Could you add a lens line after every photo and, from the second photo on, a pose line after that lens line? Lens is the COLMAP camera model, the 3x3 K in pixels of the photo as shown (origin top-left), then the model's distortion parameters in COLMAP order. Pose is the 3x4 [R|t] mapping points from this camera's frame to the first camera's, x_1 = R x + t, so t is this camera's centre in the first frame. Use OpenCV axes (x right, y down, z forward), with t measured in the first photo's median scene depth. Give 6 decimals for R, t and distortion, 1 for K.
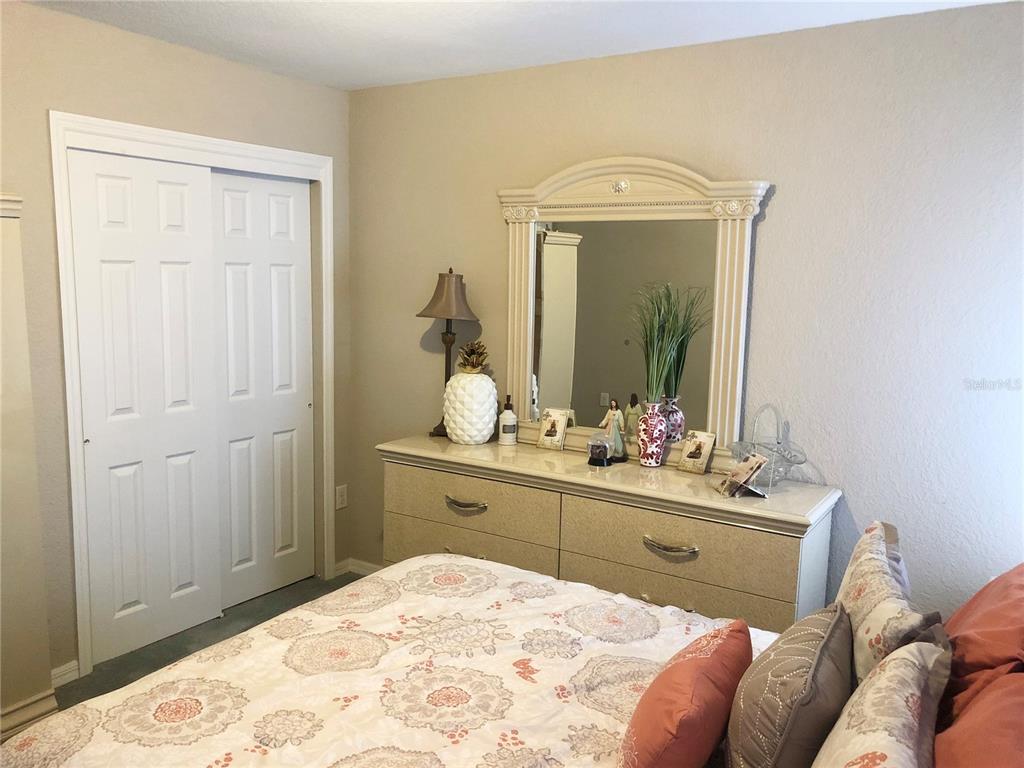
lens RADIAL K [[833.6, 0, 507.6], [0, 833.6, 379.1], [0, 0, 1]] dist [0.022393, -0.032740]
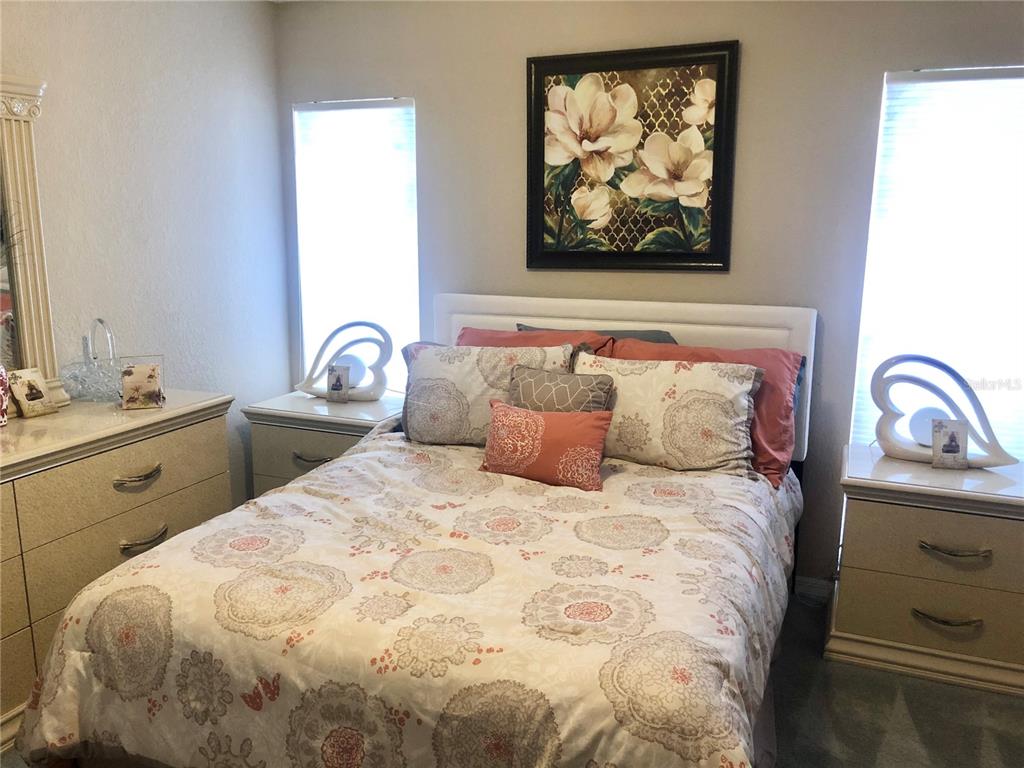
lens RADIAL K [[833.6, 0, 512.6], [0, 833.6, 387.5], [0, 0, 1]] dist [0.022393, -0.032740]
pose [[-0.185809, -0.222780, 0.956997, -1.029194], [0.117548, 0.961924, 0.246750, -0.108624], [-0.975529, 0.158342, -0.152546, 0.950895]]
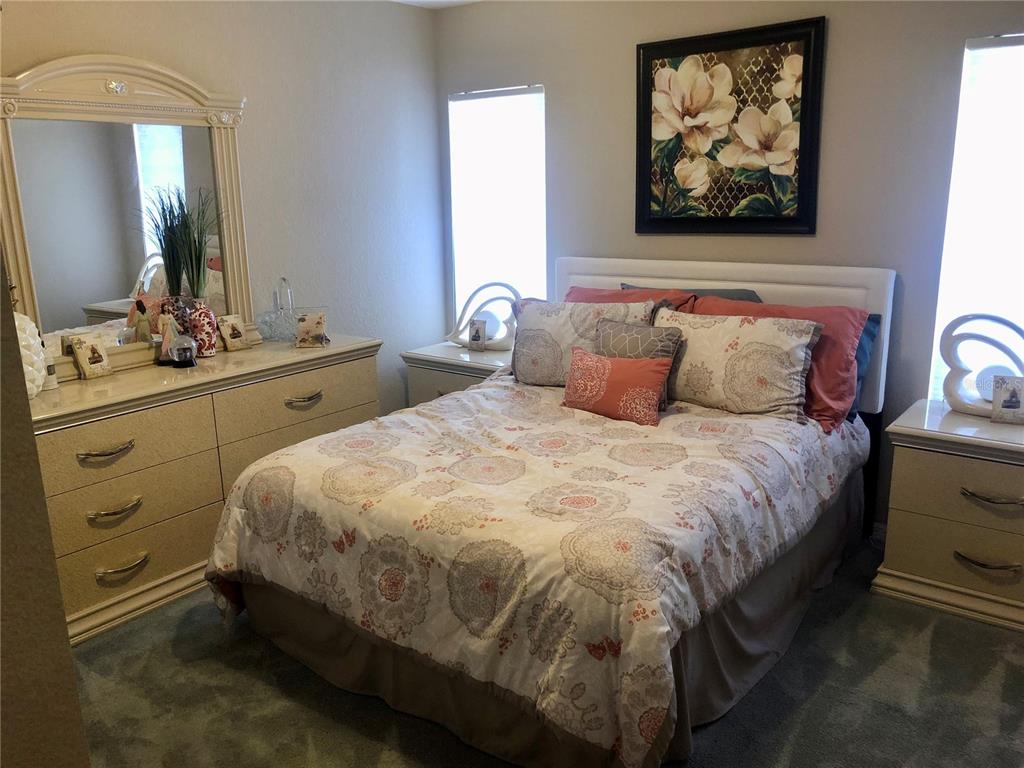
lens RADIAL K [[833.6, 0, 507.6], [0, 833.6, 382.8], [0, 0, 1]] dist [0.022393, -0.032740]
pose [[0.083959, -0.257367, 0.962659, -1.293015], [0.154764, 0.957715, 0.242548, -0.101503], [-0.984377, 0.128621, 0.120240, 0.731016]]
